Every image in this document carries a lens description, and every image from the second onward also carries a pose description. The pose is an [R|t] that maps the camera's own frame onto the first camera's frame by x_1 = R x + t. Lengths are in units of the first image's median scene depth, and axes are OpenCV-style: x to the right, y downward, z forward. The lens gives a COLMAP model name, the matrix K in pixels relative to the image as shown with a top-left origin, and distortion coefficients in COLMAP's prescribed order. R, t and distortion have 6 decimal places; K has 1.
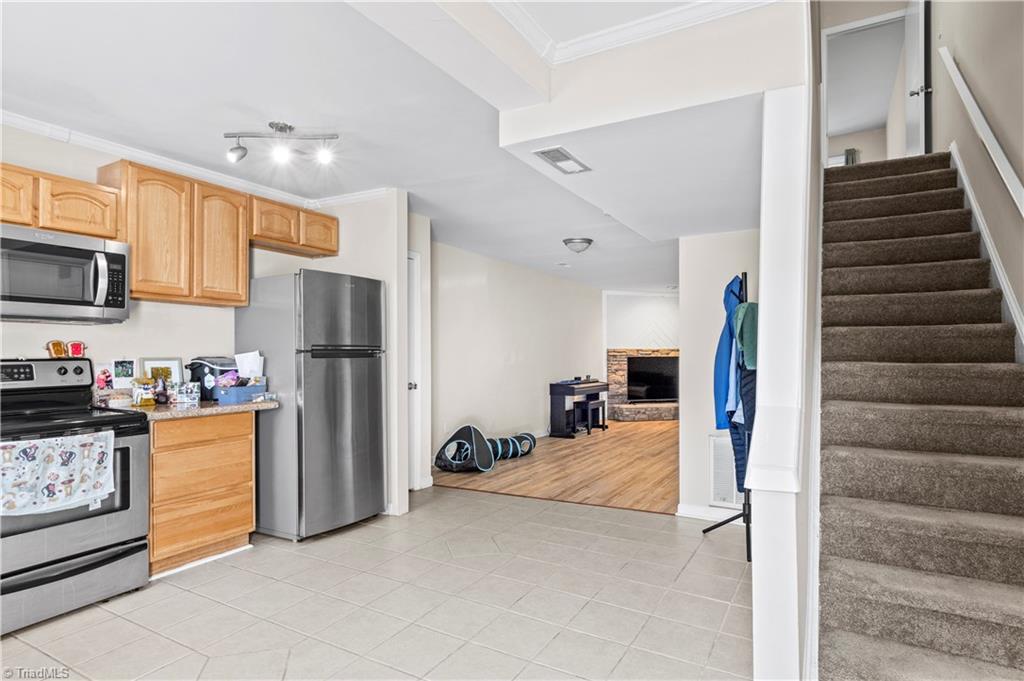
lens RADIAL K [[549.9, 0, 517.0], [0, 549.9, 342.2], [0, 0, 1]] dist [0.016110, 0.003774]
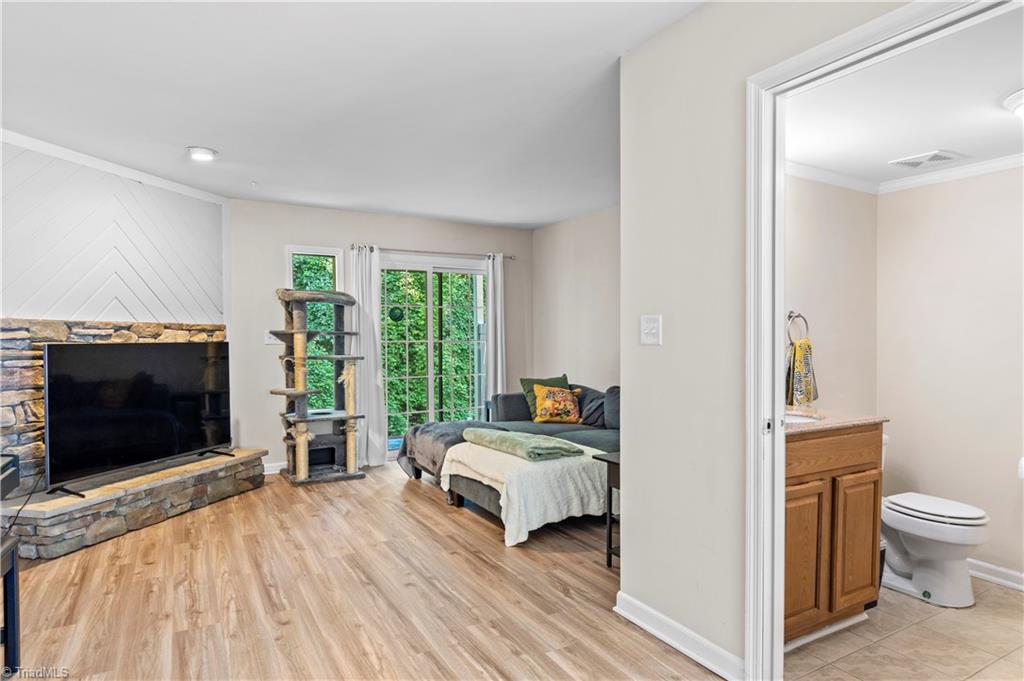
lens RADIAL K [[586.6, 0, 511.1], [0, 586.6, 341.8], [0, 0, 1]] dist [-0.002377, -0.000692]
pose [[0.500762, -0.003978, 0.865576, 0.046468], [-0.016373, 0.999767, 0.014066, 0.016790], [-0.865430, -0.021216, 0.500580, 0.619080]]
